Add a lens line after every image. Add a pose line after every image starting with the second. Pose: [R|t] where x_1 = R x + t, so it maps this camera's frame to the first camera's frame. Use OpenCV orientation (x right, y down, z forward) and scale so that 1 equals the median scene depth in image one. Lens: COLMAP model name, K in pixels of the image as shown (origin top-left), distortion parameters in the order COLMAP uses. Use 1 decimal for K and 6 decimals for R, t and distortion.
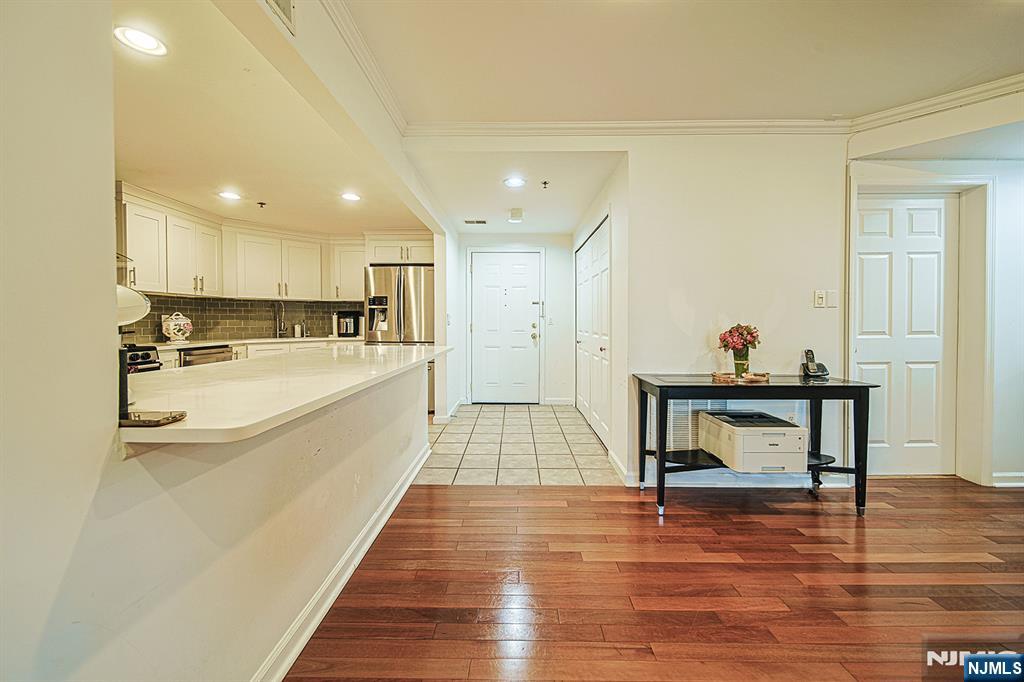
lens RADIAL K [[394.6, 0, 521.8], [0, 394.6, 332.8], [0, 0, 1]] dist [-0.000876, -0.003532]
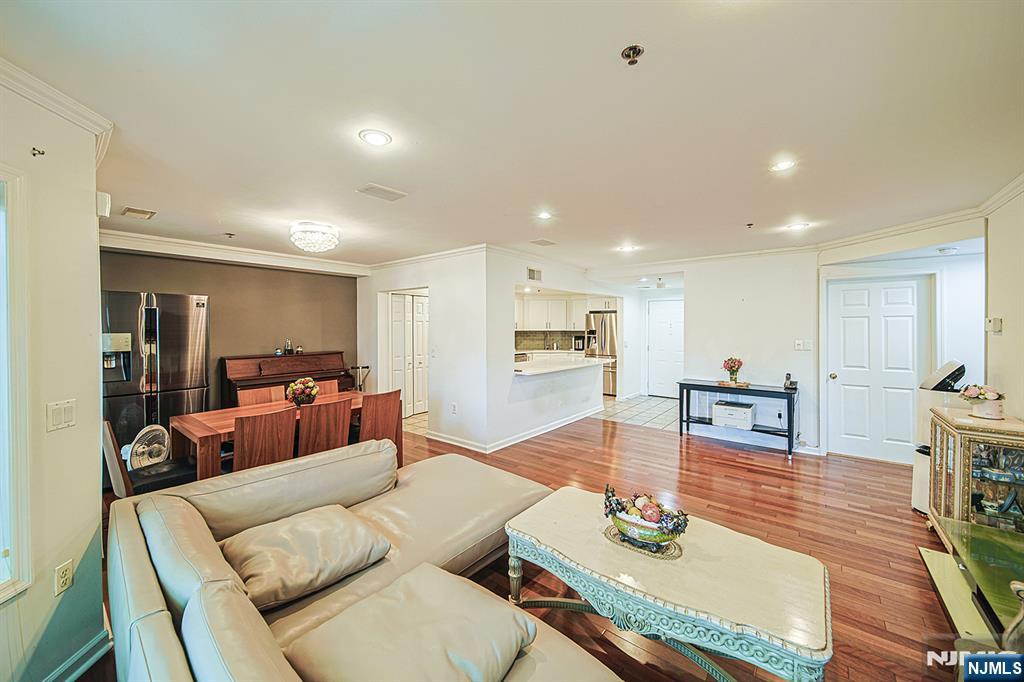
lens RADIAL K [[394.6, 0, 521.8], [0, 394.6, 332.8], [0, 0, 1]] dist [-0.000876, -0.003532]
pose [[0.804747, 0.017569, -0.593358, 0.472947], [-0.030646, 0.999459, -0.011972, -0.048025], [0.592826, 0.027818, 0.804850, -0.686830]]
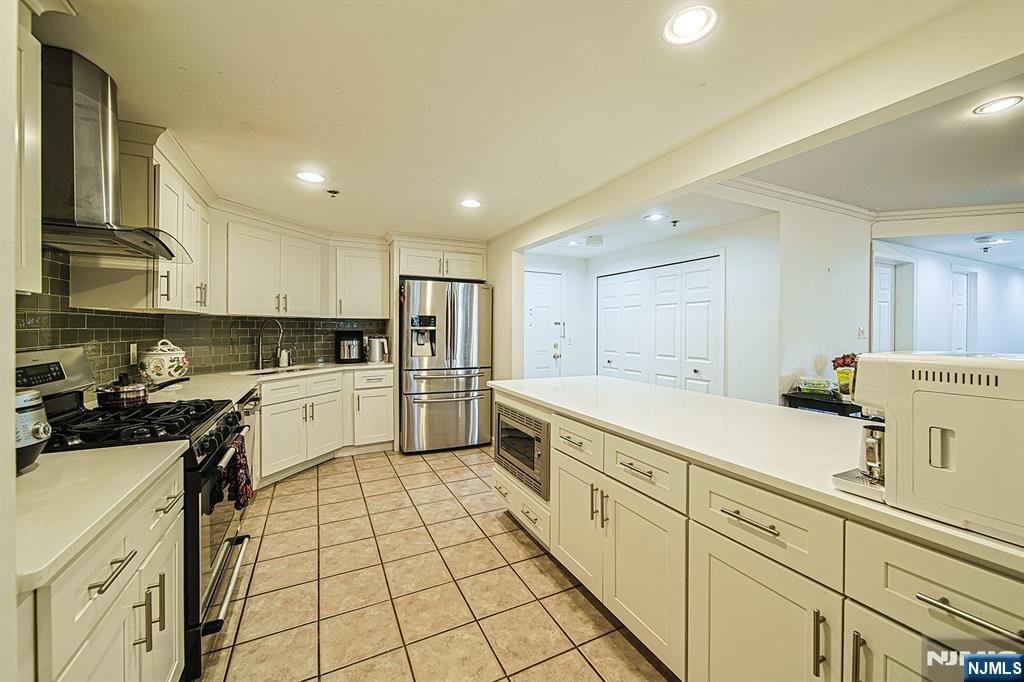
lens RADIAL K [[394.6, 0, 521.8], [0, 394.6, 332.8], [0, 0, 1]] dist [-0.000876, -0.003532]
pose [[0.892822, -0.001083, 0.450408, -0.588176], [0.008082, 0.999875, -0.013618, -0.044913], [-0.450337, 0.015798, 0.892719, 0.162216]]
